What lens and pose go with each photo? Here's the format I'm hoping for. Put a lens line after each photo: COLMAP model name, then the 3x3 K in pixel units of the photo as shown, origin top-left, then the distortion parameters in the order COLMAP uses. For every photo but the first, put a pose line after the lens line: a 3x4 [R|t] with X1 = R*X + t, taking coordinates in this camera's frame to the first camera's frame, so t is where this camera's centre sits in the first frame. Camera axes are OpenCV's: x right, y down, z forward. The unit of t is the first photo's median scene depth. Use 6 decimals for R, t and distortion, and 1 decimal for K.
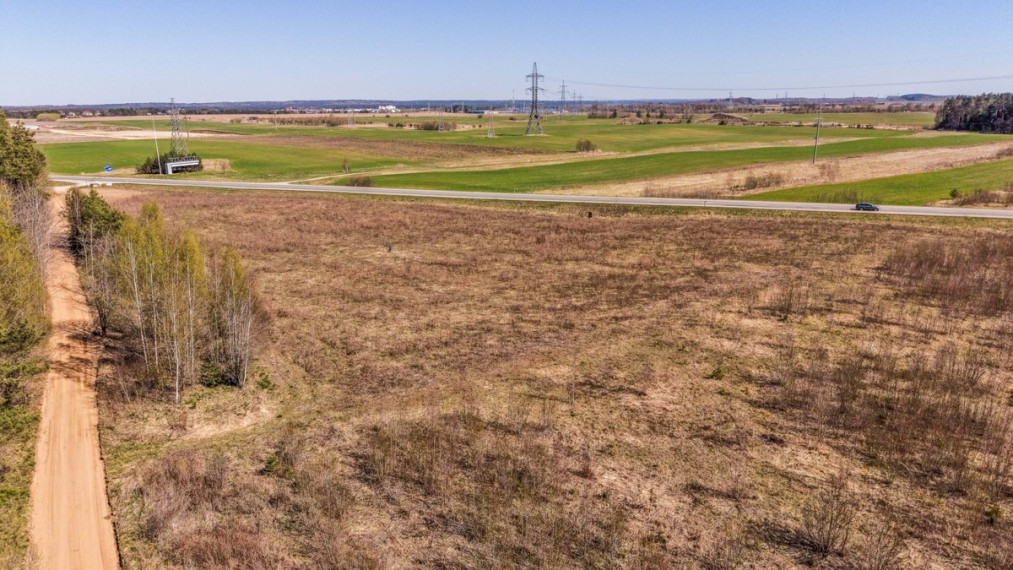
lens RADIAL K [[675.6, 0, 503.8], [0, 675.6, 284.9], [0, 0, 1]] dist [0.037758, -0.043848]
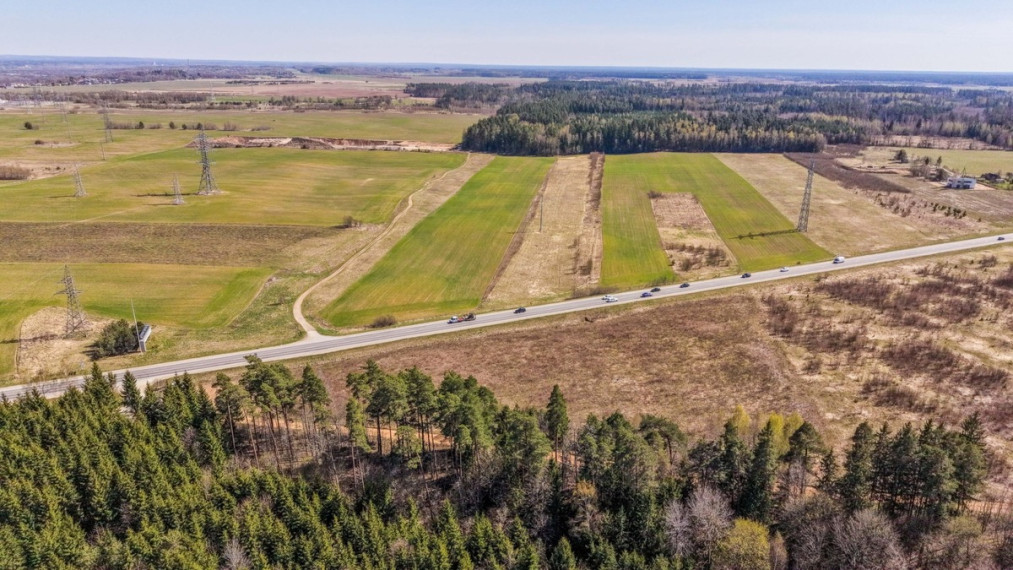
lens RADIAL K [[675.6, 0, 503.8], [0, 675.6, 284.9], [0, 0, 1]] dist [0.037758, -0.043848]
pose [[0.692258, -0.206197, 0.691565, -3.301645], [0.167873, 0.978033, 0.123569, -1.210991], [-0.701853, 0.030553, 0.711666, -0.234203]]
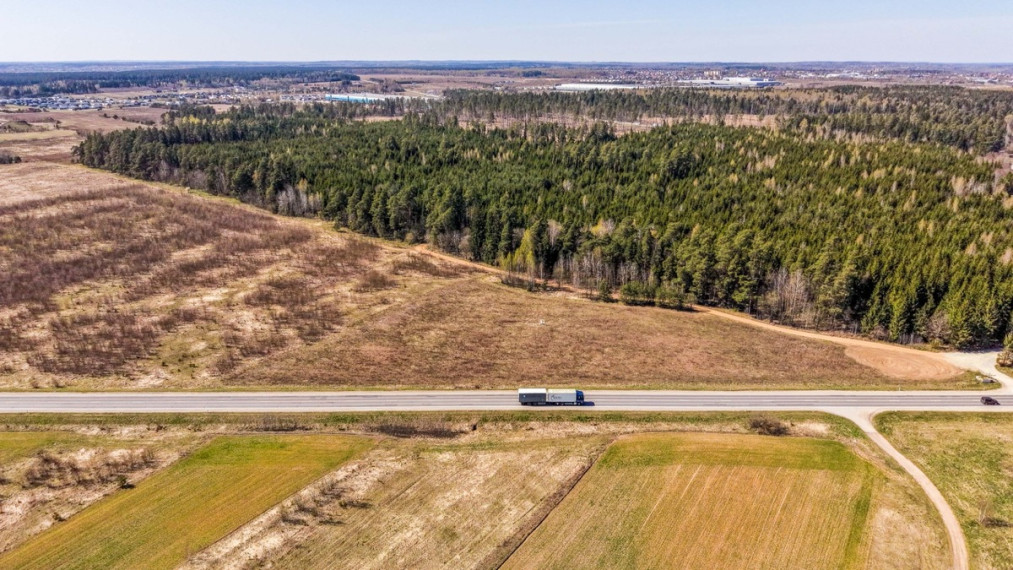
lens RADIAL K [[697.0, 0, 504.2], [0, 697.0, 282.0], [0, 0, 1]] dist [0.049362, -0.065983]
pose [[-0.930570, 0.124024, -0.344467, 1.426640], [-0.082488, 0.845657, 0.527315, -2.728683], [0.356701, 0.519117, -0.776712, 5.360598]]
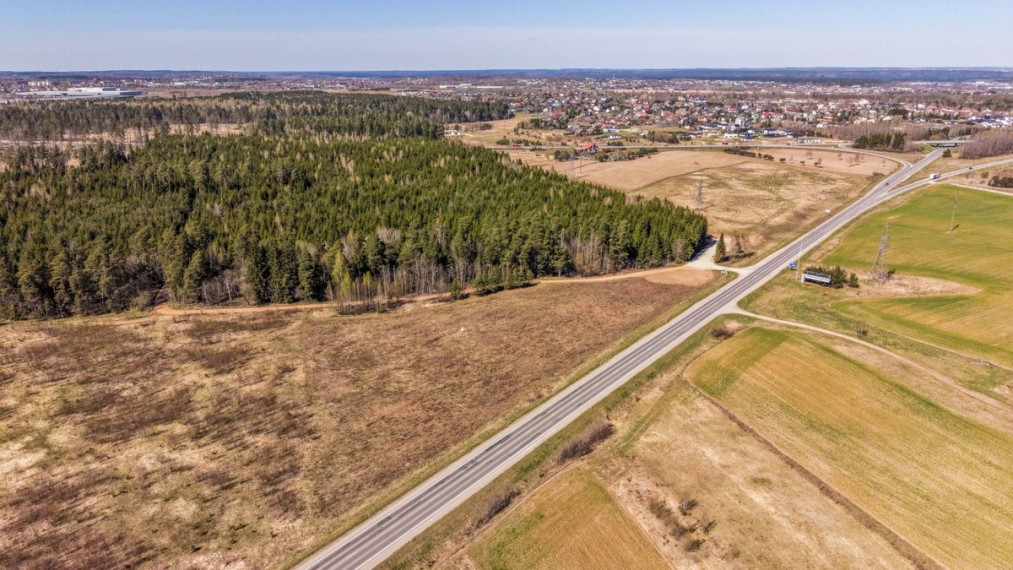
lens RADIAL K [[675.6, 0, 503.8], [0, 675.6, 284.9], [0, 0, 1]] dist [0.037758, -0.043848]
pose [[-0.288210, 0.305162, -0.907640, 3.509329], [-0.243072, 0.893499, 0.377592, -2.116773], [0.926202, 0.329448, -0.183340, 2.999137]]
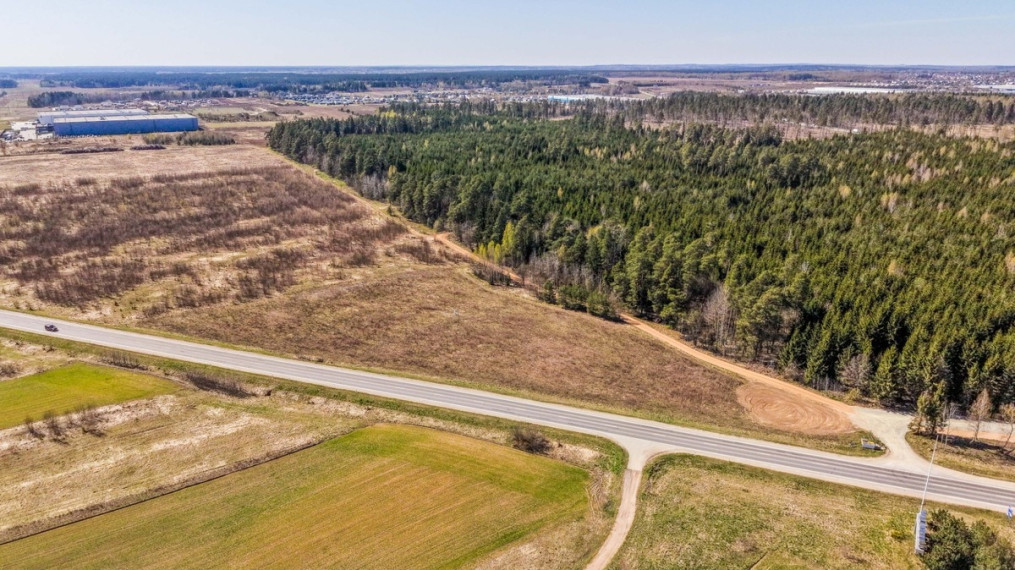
lens RADIAL K [[718.7, 0, 502.4], [0, 718.7, 252.0], [0, 0, 1]] dist [0.043622, -0.053206]
pose [[-0.999902, 0.013551, 0.003386, -0.676269], [0.013449, 0.868581, 0.495364, -2.729390], [0.003772, 0.495361, -0.868679, 5.843881]]
